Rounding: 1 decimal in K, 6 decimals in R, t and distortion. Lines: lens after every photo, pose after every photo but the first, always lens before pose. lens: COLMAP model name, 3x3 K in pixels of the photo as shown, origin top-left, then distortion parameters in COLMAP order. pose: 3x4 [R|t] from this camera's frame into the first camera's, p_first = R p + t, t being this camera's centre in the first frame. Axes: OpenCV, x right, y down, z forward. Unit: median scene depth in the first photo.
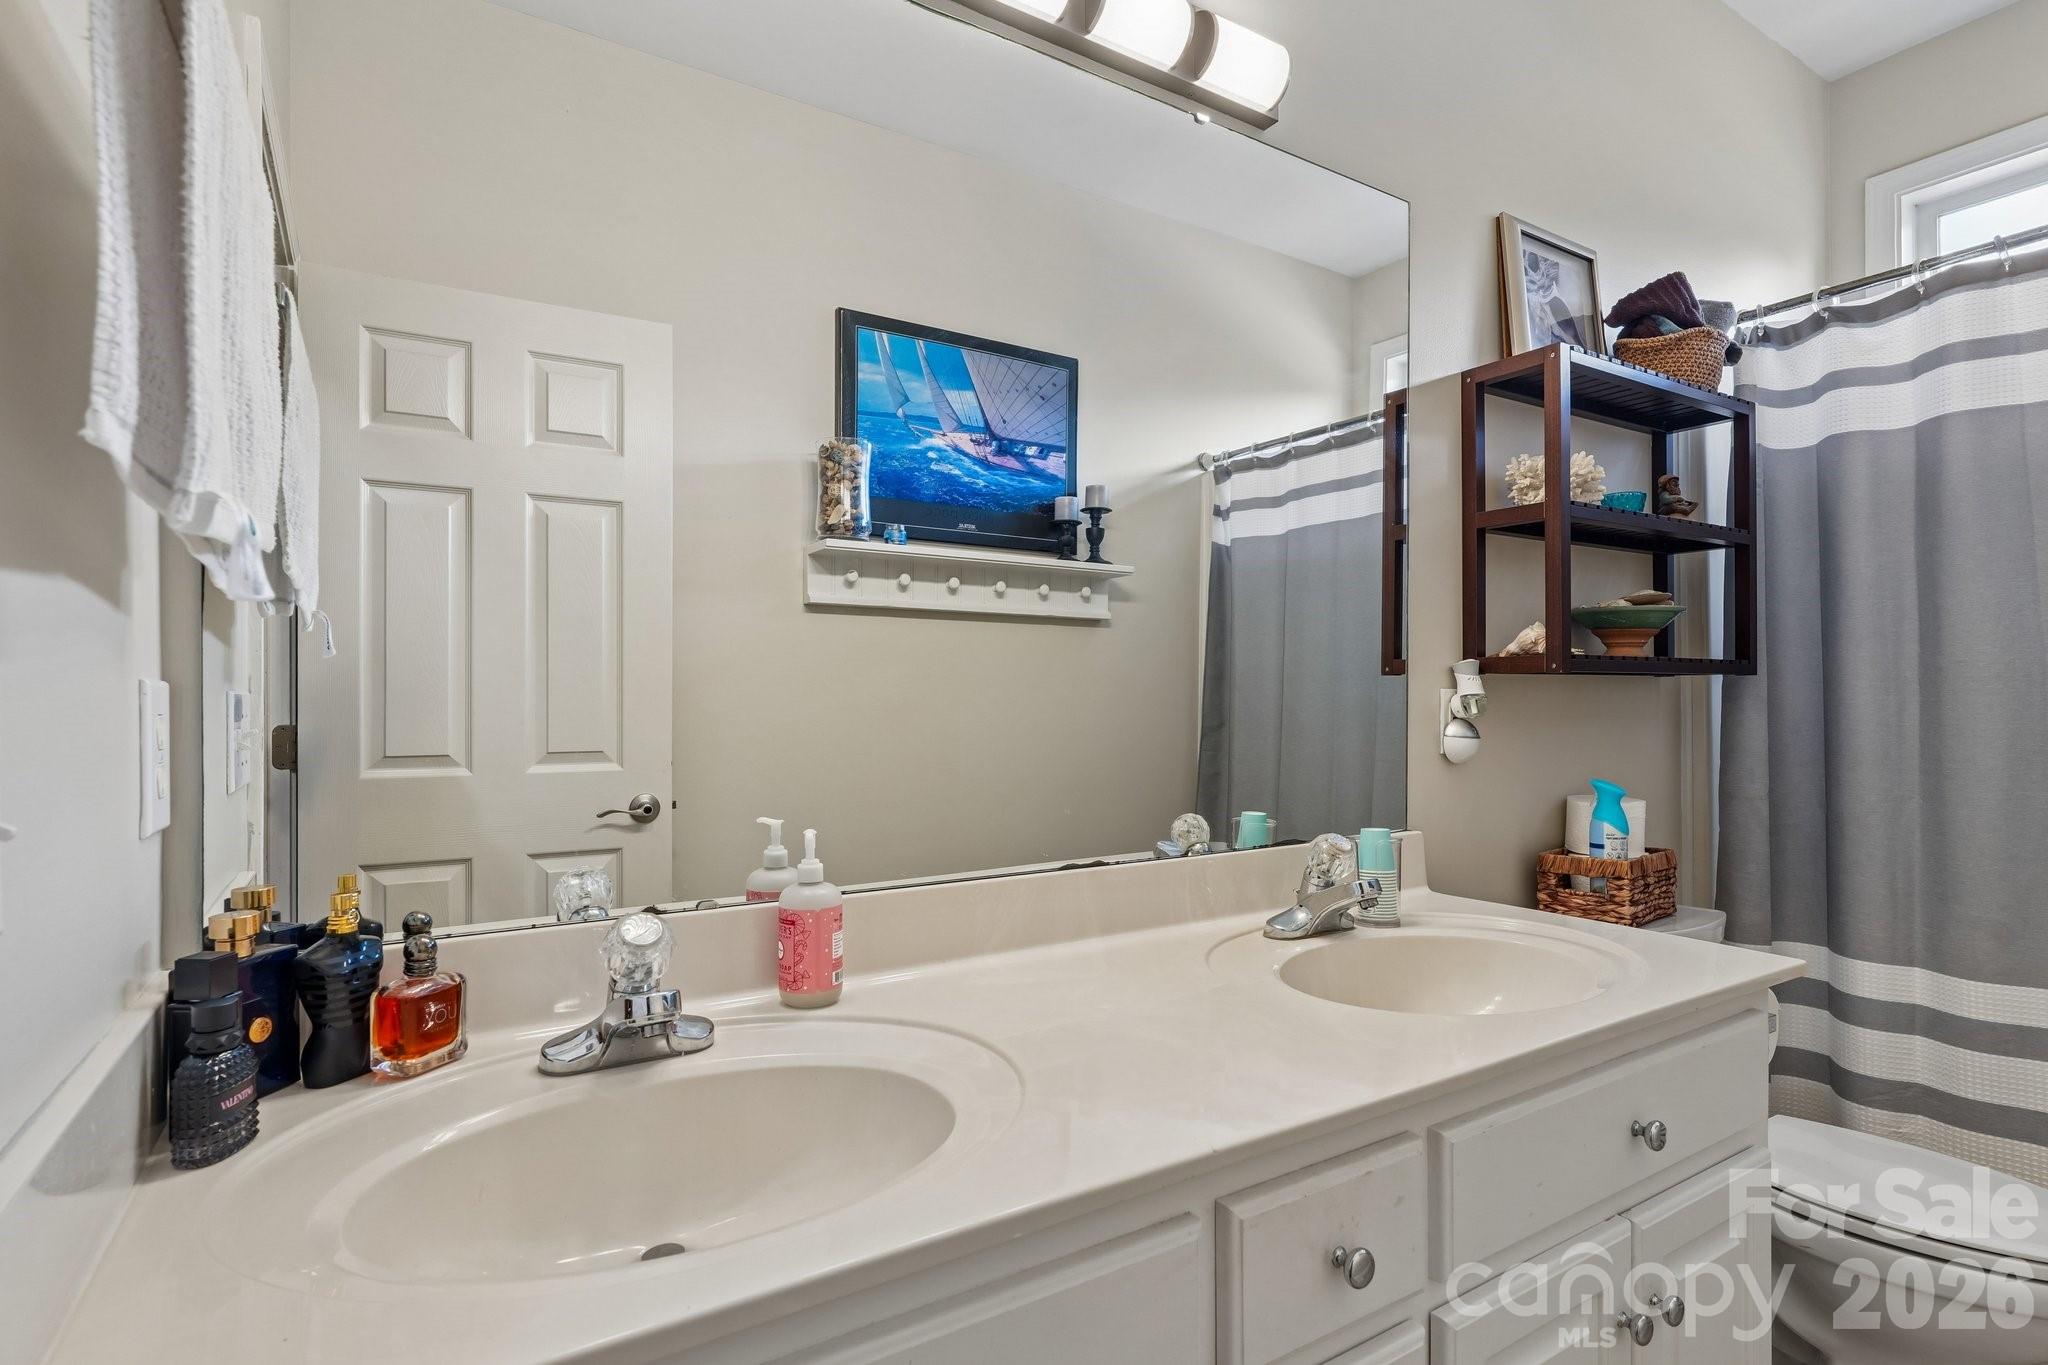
lens RADIAL K [[1006.1, 0, 1022.3], [0, 1006.1, 704.5], [0, 0, 1]] dist [0.017581, -0.008054]
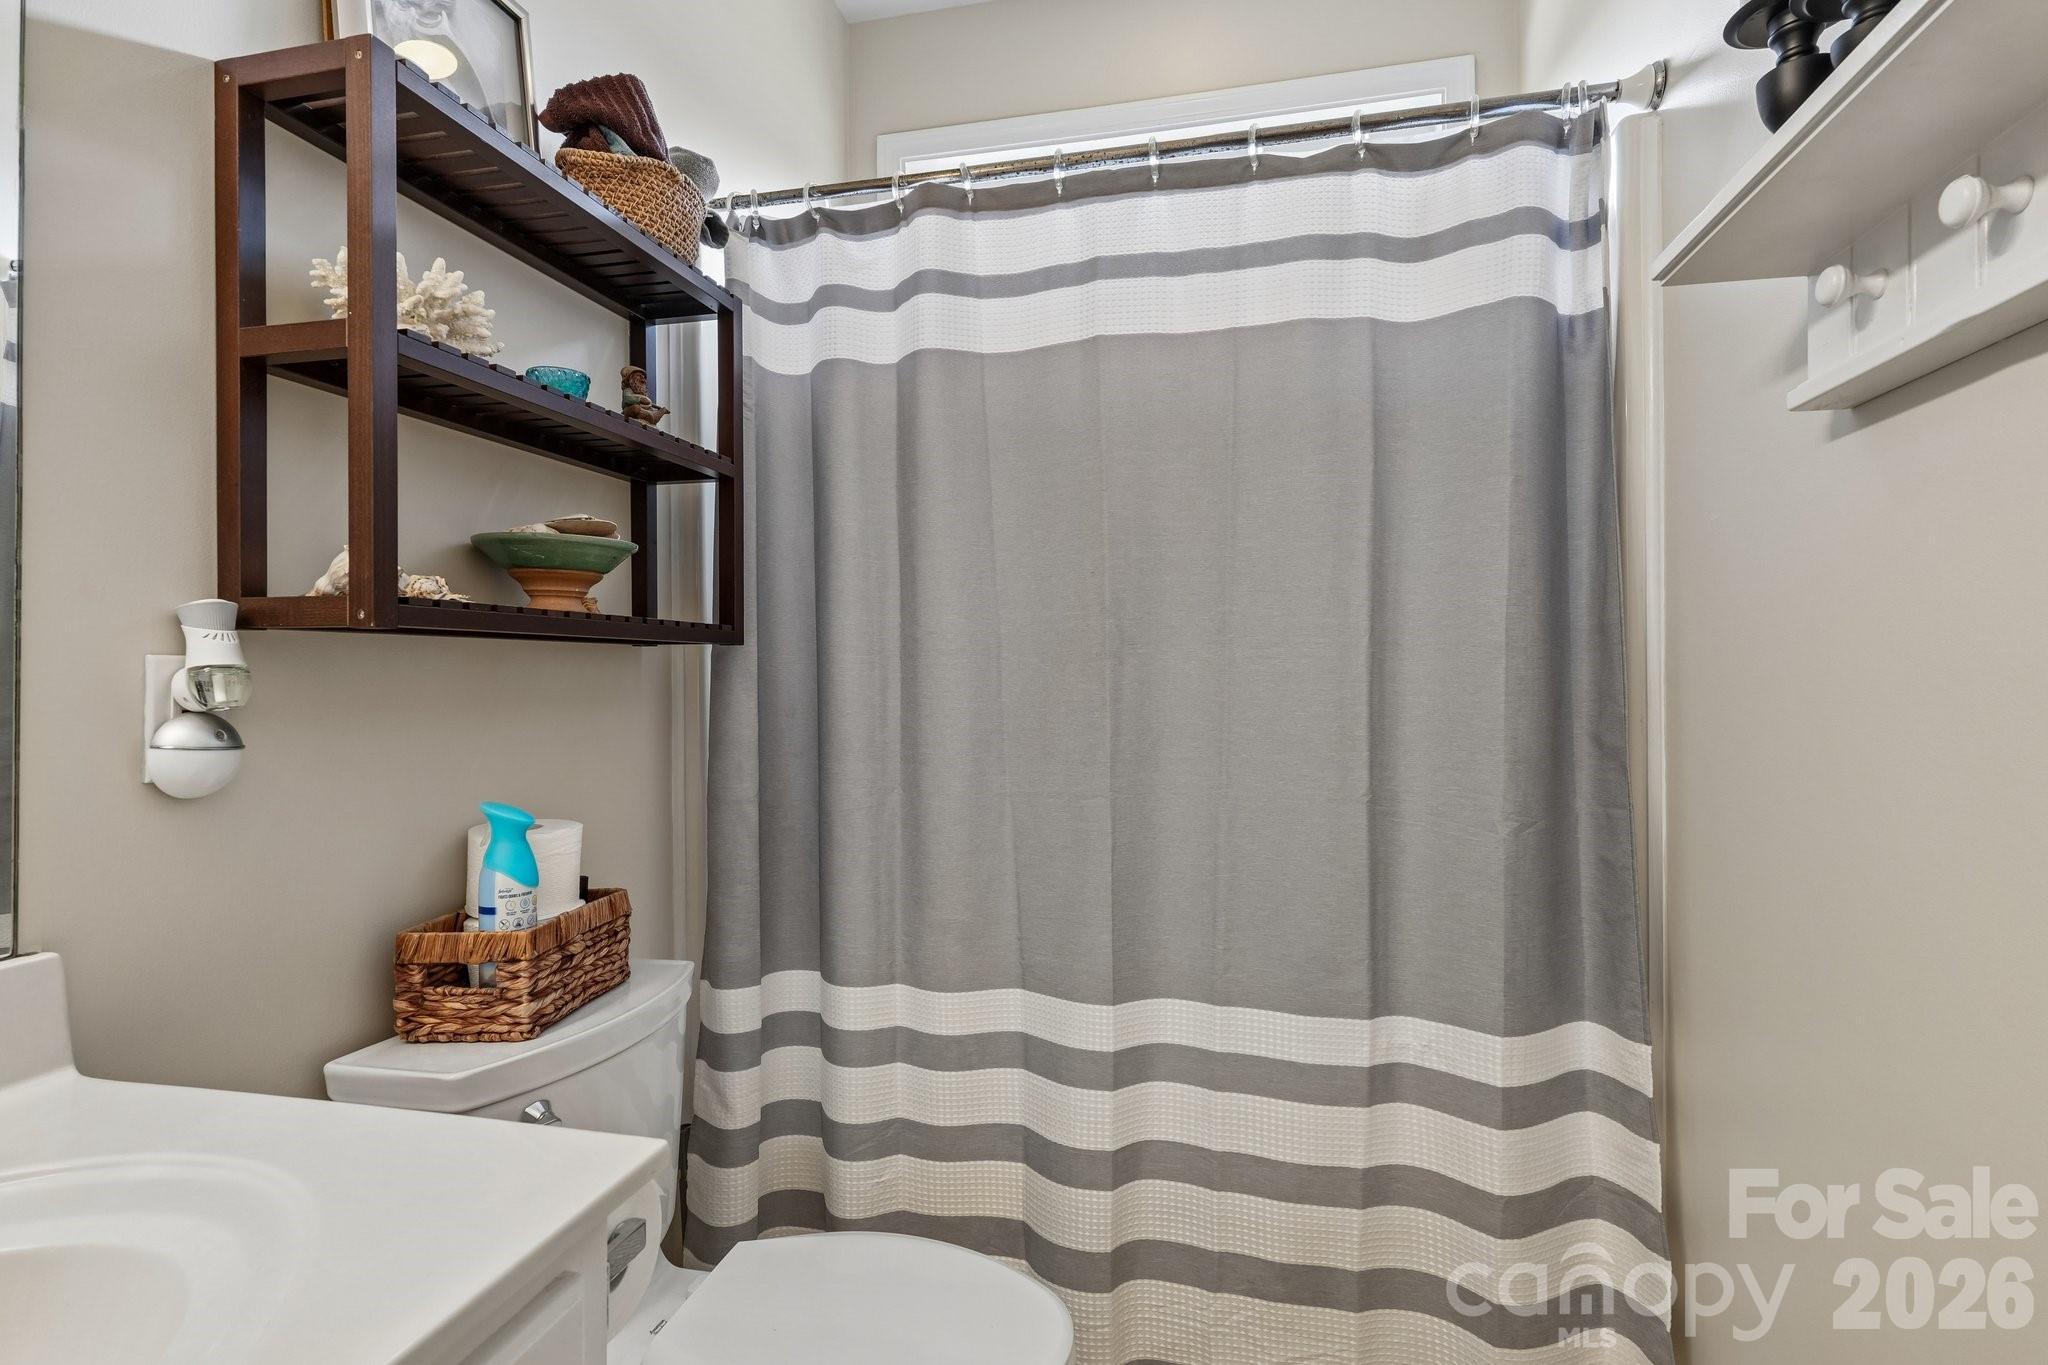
lens RADIAL K [[1012.1, 0, 1018.8], [0, 1012.1, 687.0], [0, 0, 1]] dist [0.002172, -0.000833]
pose [[0.712375, -0.007430, 0.701760, 0.346874], [0.001894, 0.999961, 0.008664, -0.002747], [-0.701797, -0.004842, 0.712361, 0.309066]]
